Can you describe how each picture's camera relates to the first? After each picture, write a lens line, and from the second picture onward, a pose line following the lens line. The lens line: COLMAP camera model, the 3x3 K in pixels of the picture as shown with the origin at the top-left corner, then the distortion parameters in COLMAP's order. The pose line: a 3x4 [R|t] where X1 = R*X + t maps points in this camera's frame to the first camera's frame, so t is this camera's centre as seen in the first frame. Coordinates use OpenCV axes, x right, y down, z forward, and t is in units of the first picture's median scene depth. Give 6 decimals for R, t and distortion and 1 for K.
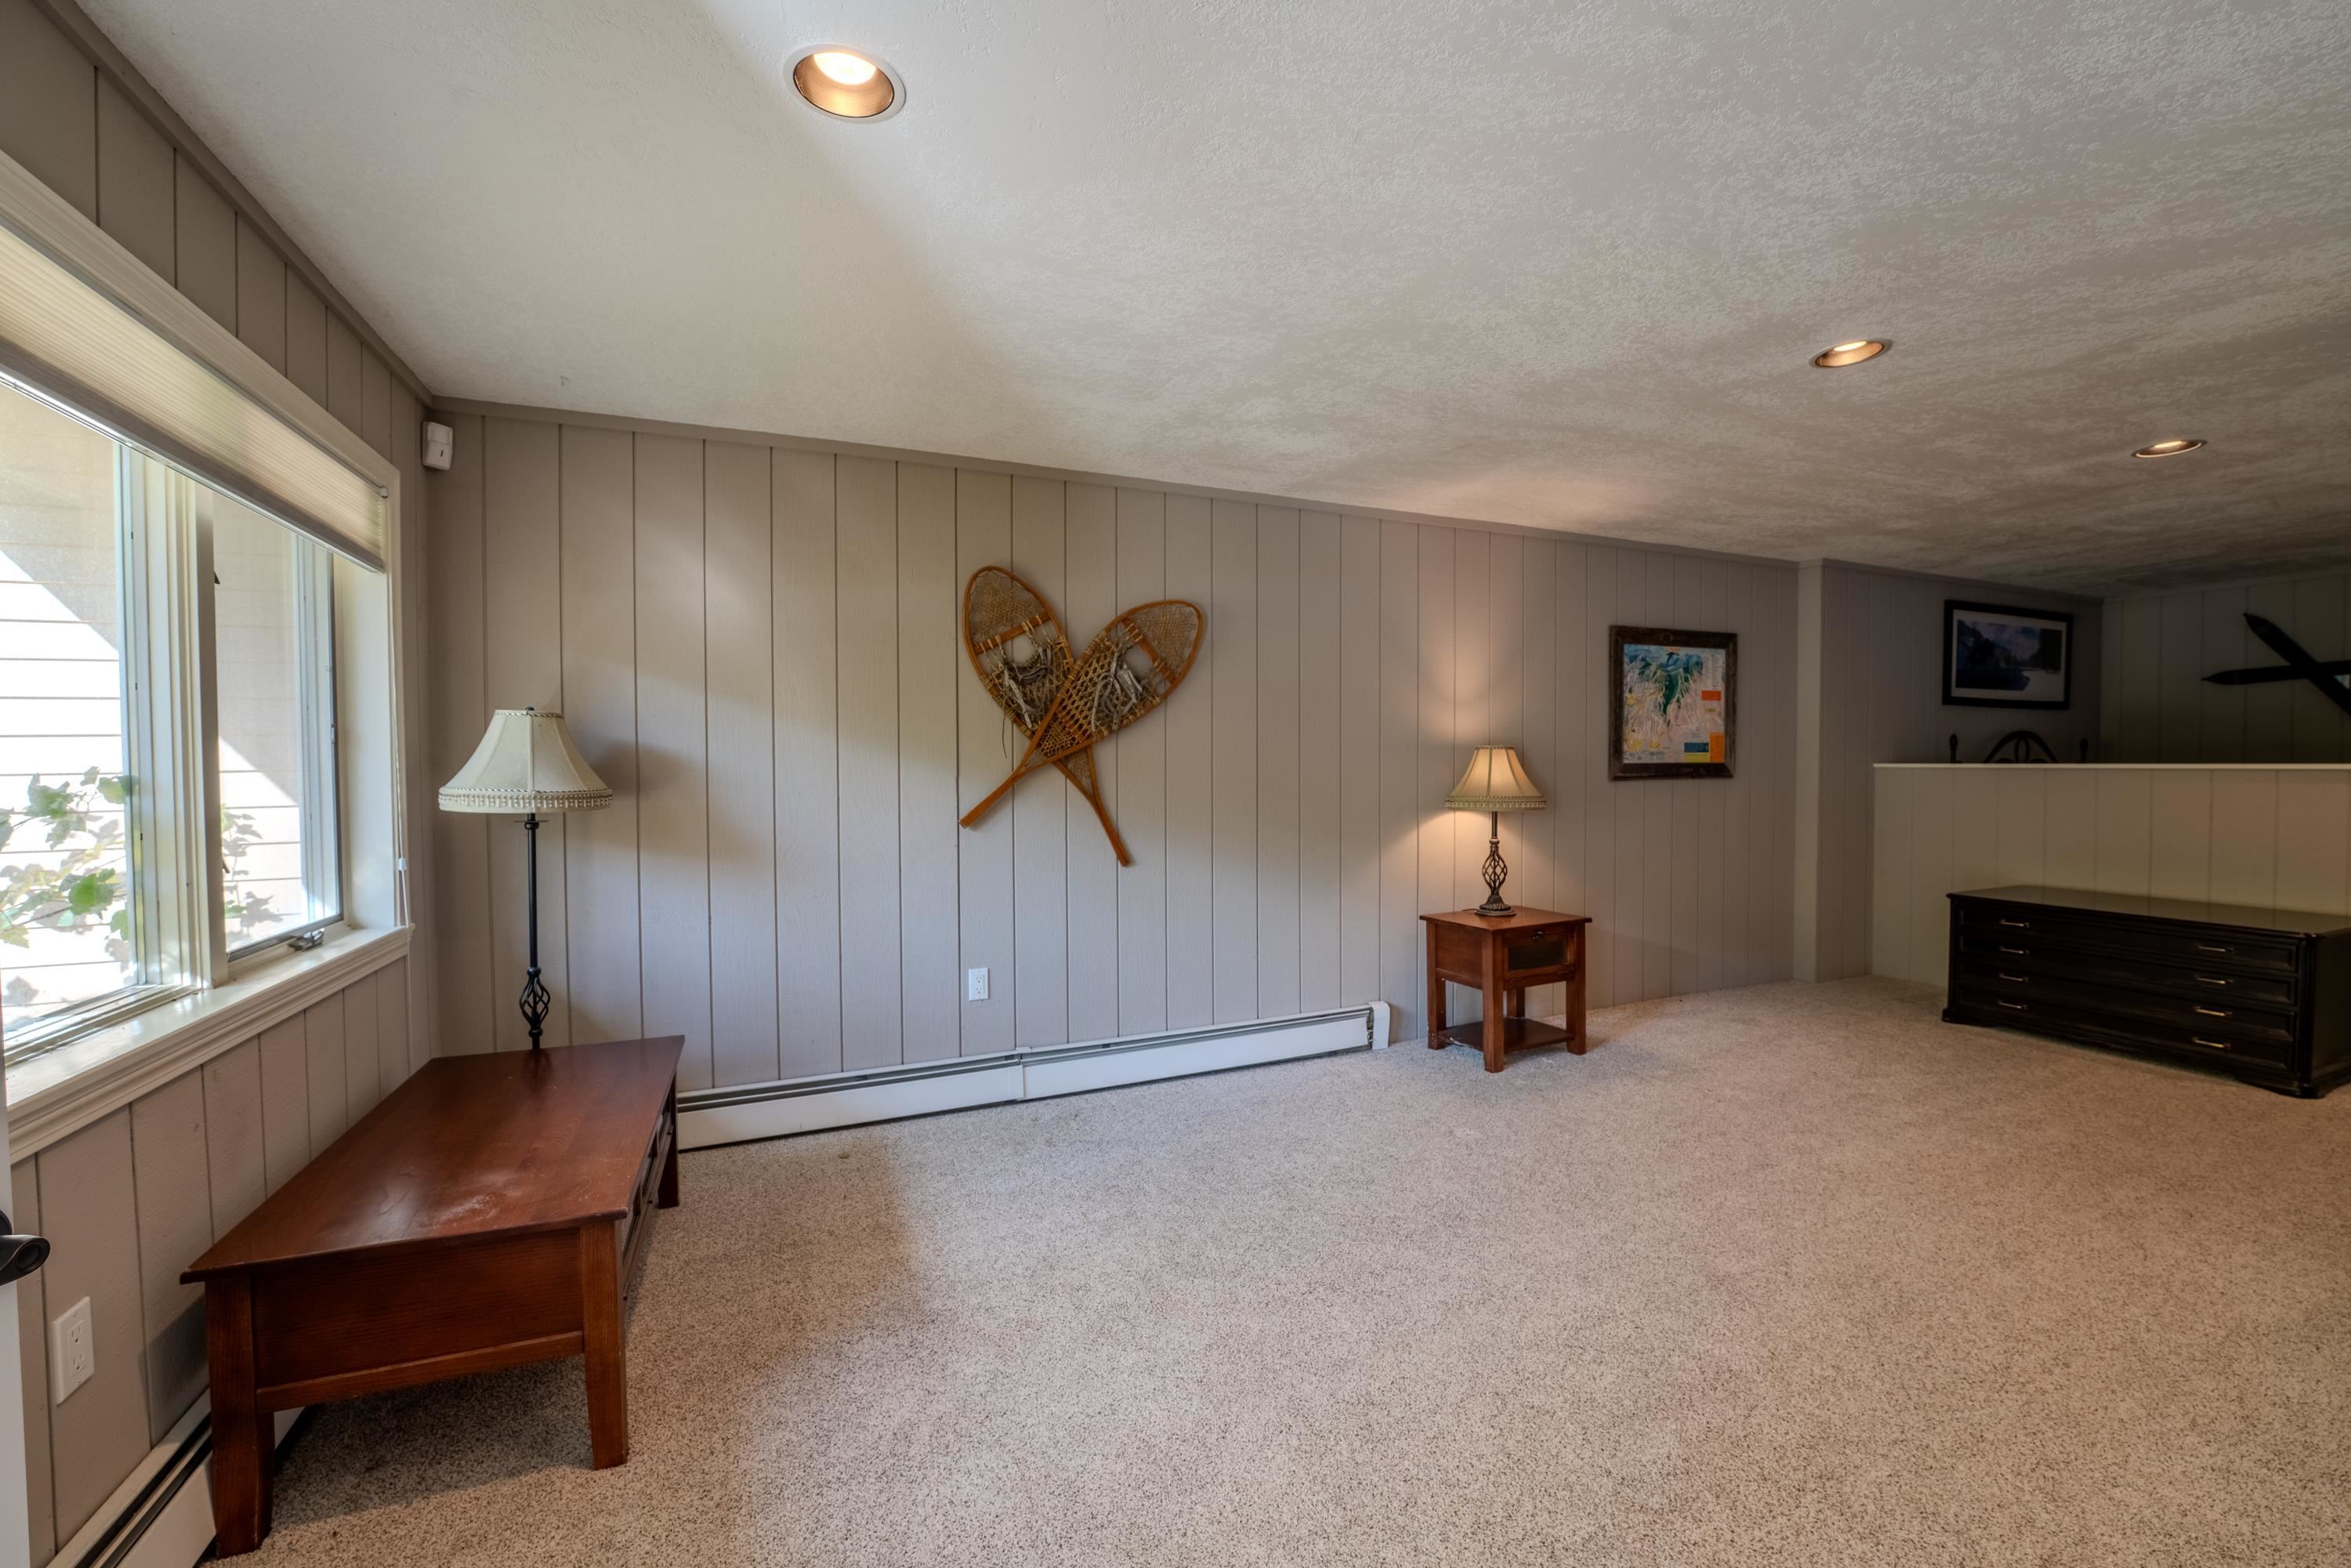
lens RADIAL K [[952.0, 0, 1182.7], [0, 952.0, 788.4], [0, 0, 1]] dist [-0.026507, 0.001729]
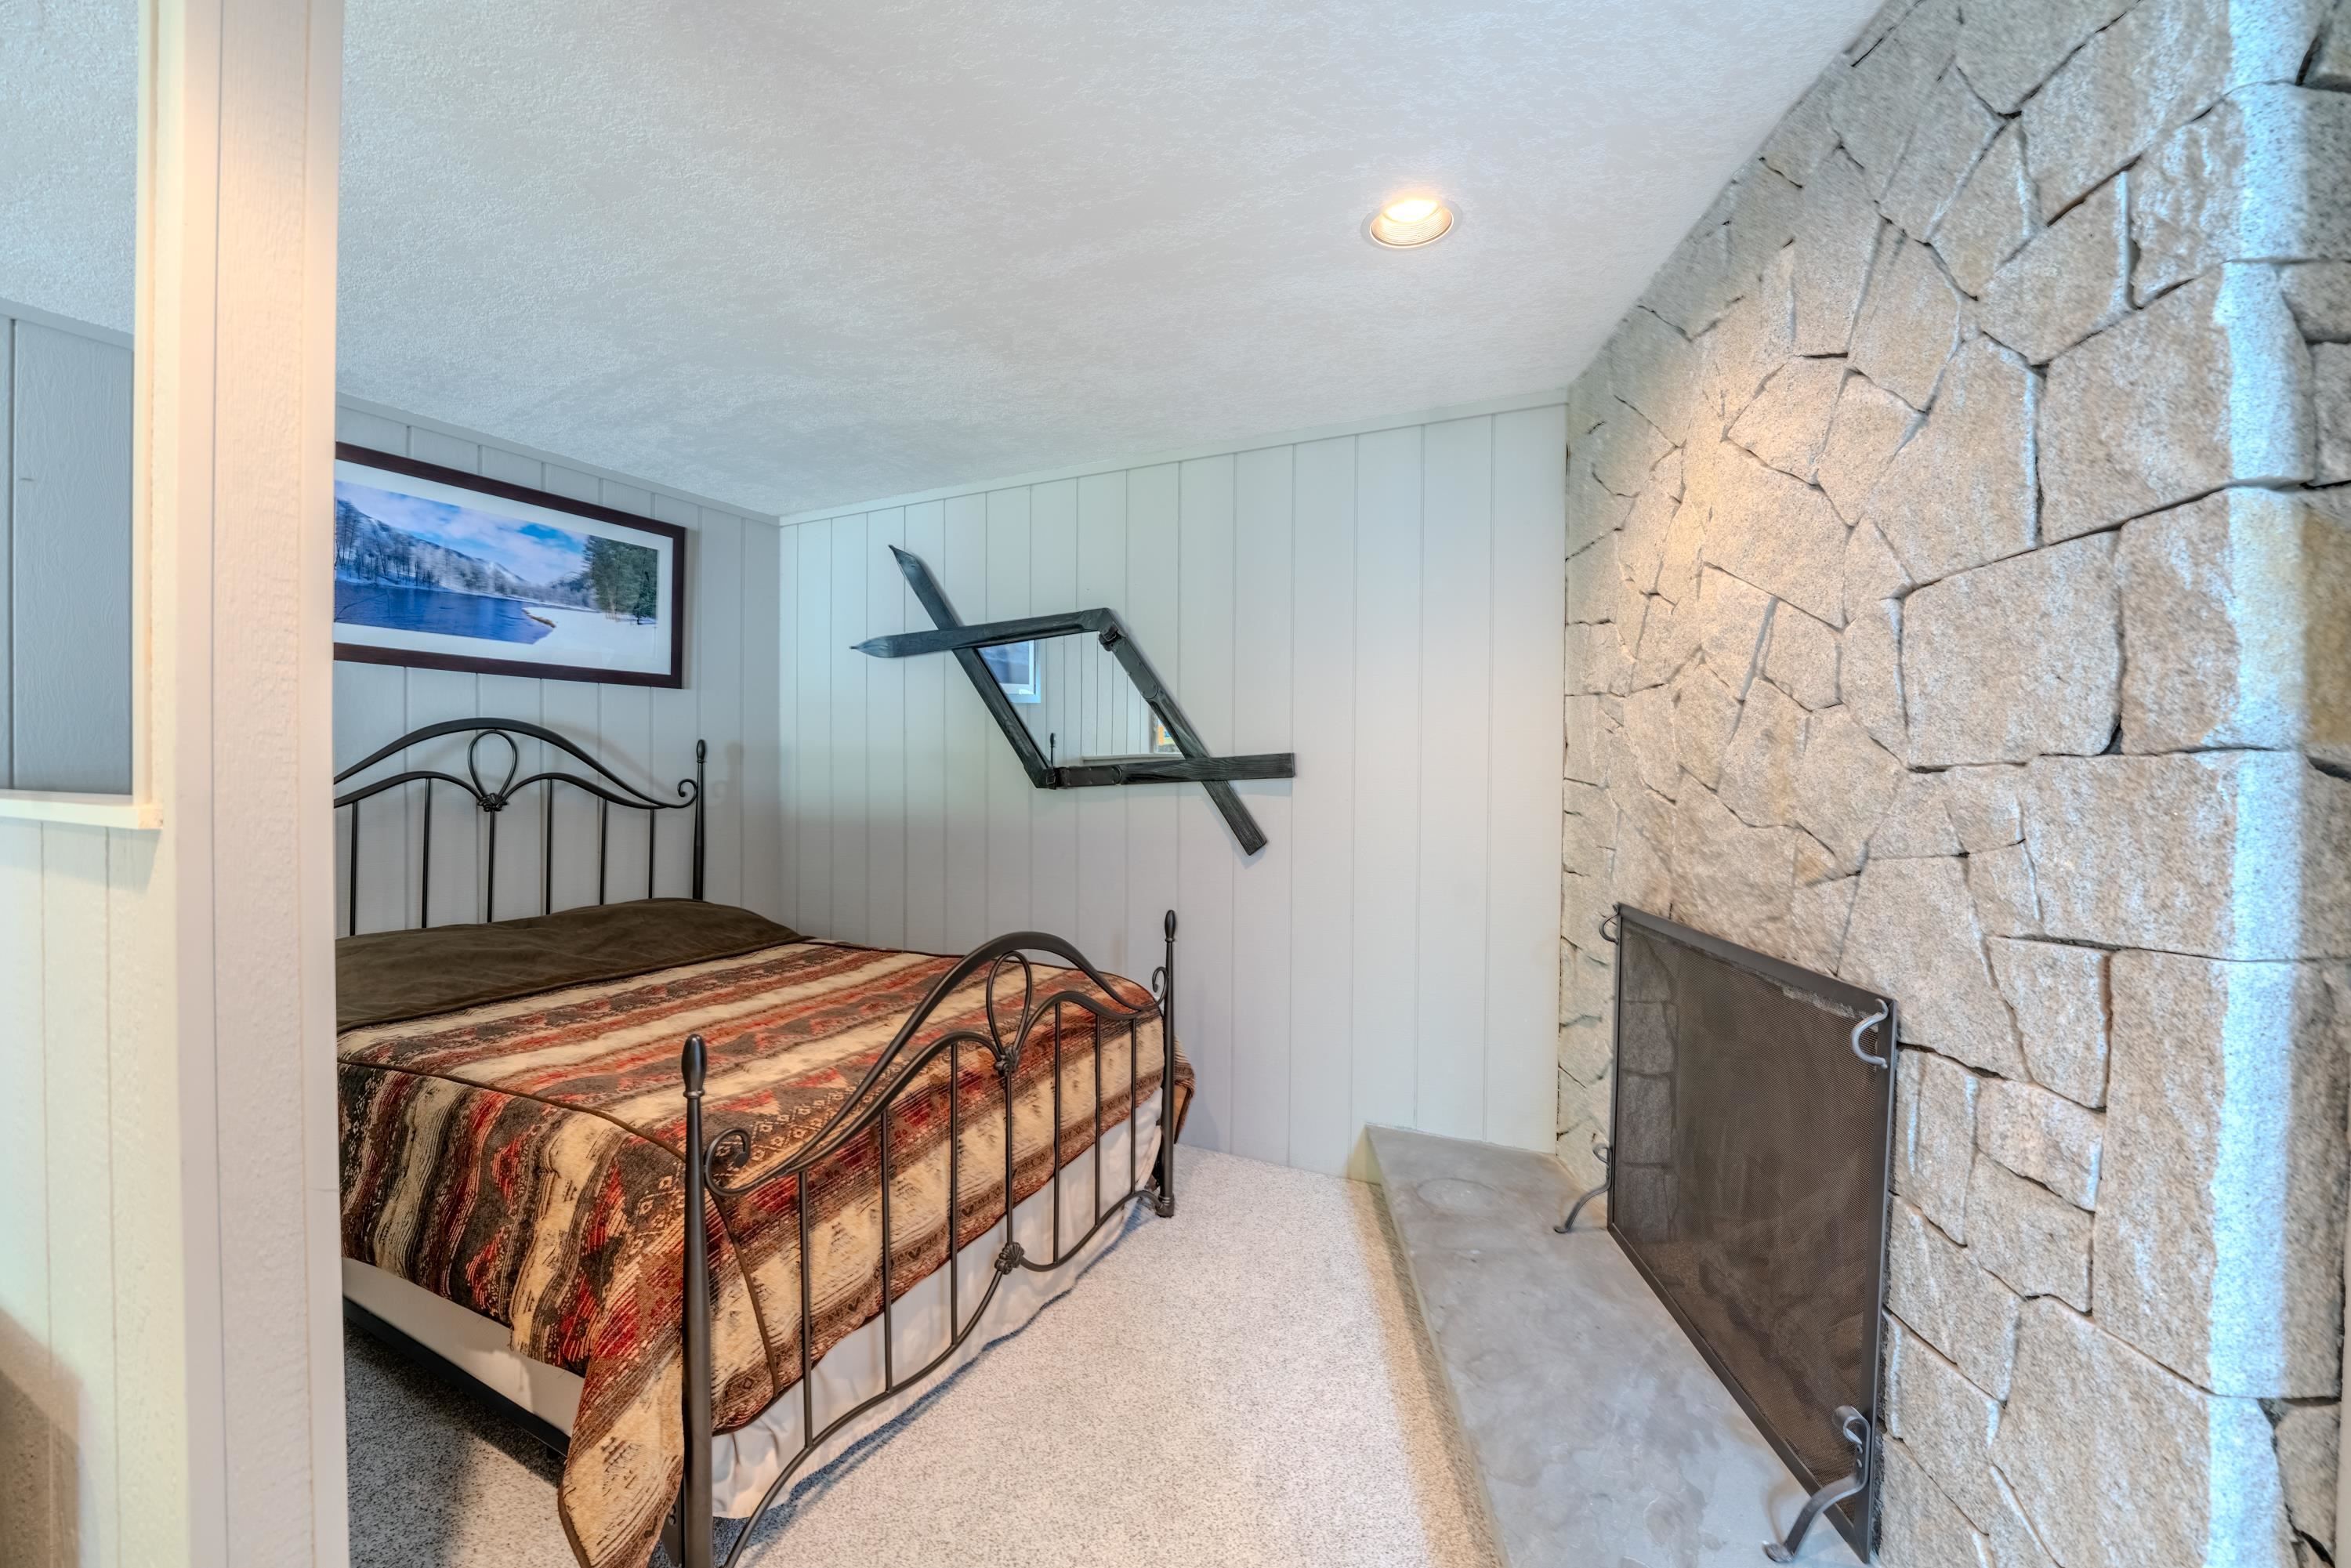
lens RADIAL K [[952.0, 0, 1177.4], [0, 952.0, 786.8], [0, 0, 1]] dist [-0.026507, 0.001729]
pose [[0.787478, 0.002504, 0.616338, 1.372258], [0.005198, 0.999929, -0.010702, -0.024193], [-0.616321, 0.011631, 0.787409, 0.554351]]
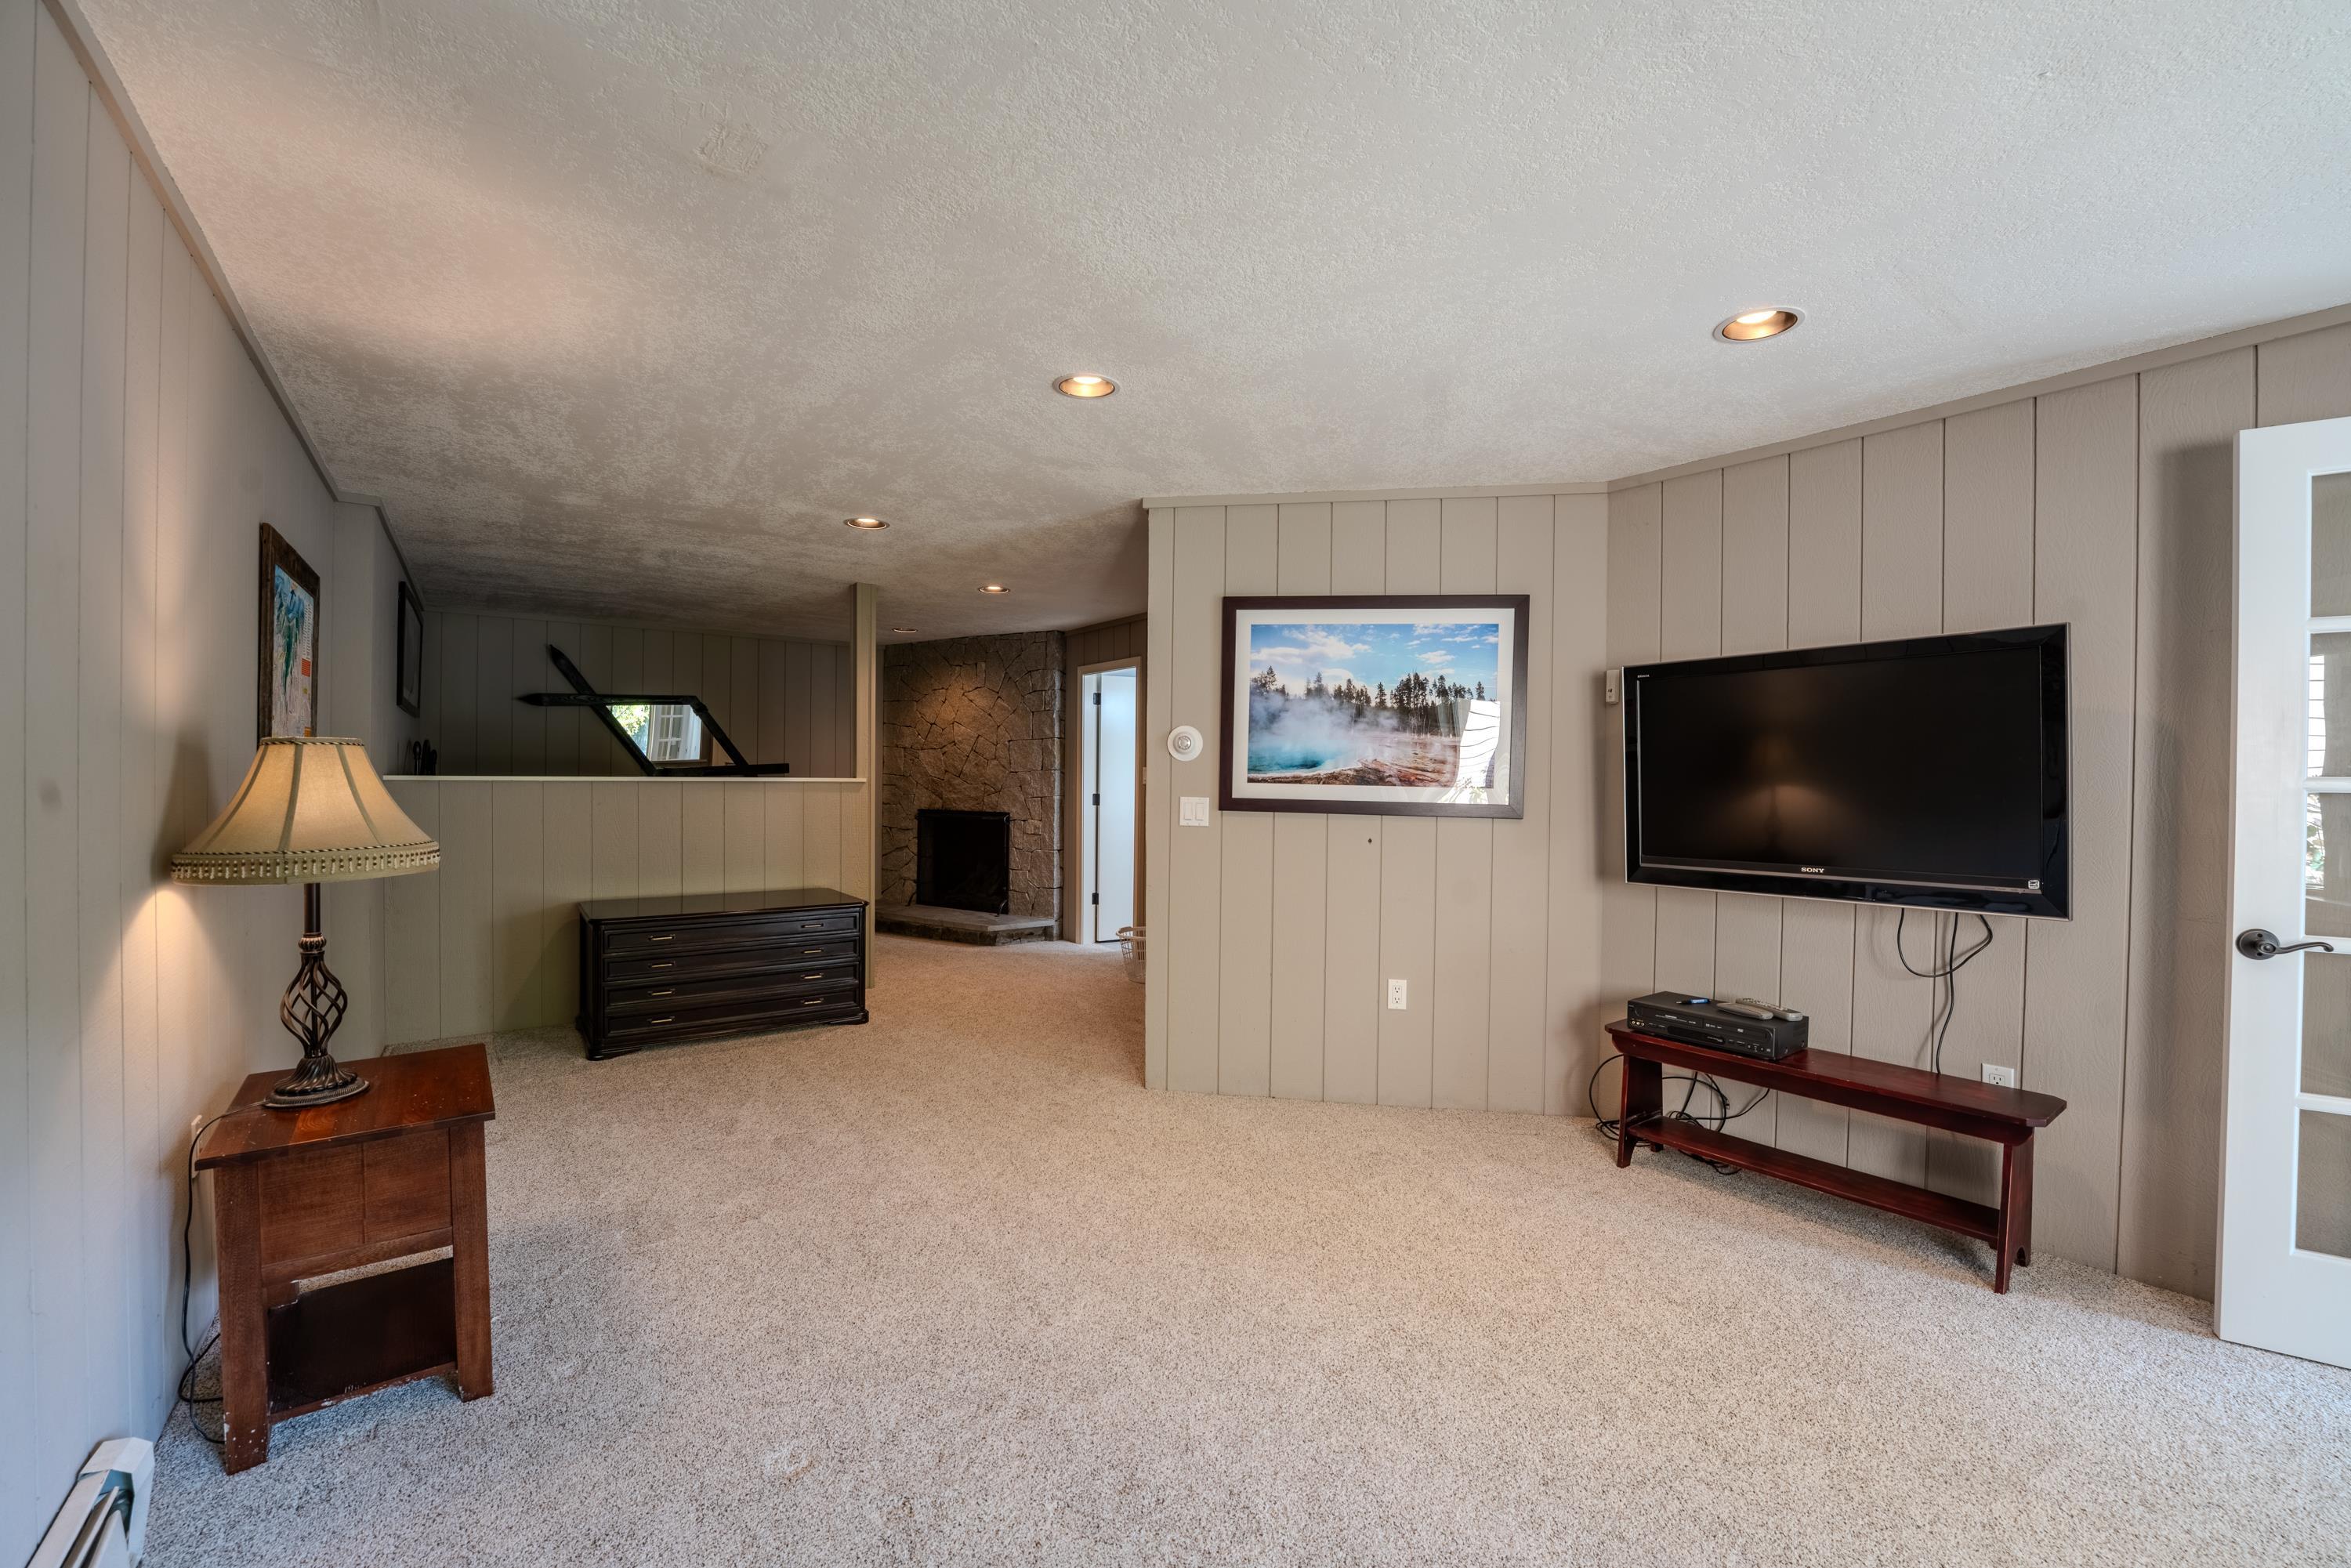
lens RADIAL K [[952.0, 0, 1172.3], [0, 952.0, 778.0], [0, 0, 1]] dist [-0.026507, 0.001729]
pose [[-0.209042, 0.001935, 0.977905, -0.225261], [0.020291, 0.999791, 0.002359, -0.018154], [-0.977696, 0.020335, -0.209038, 0.745102]]
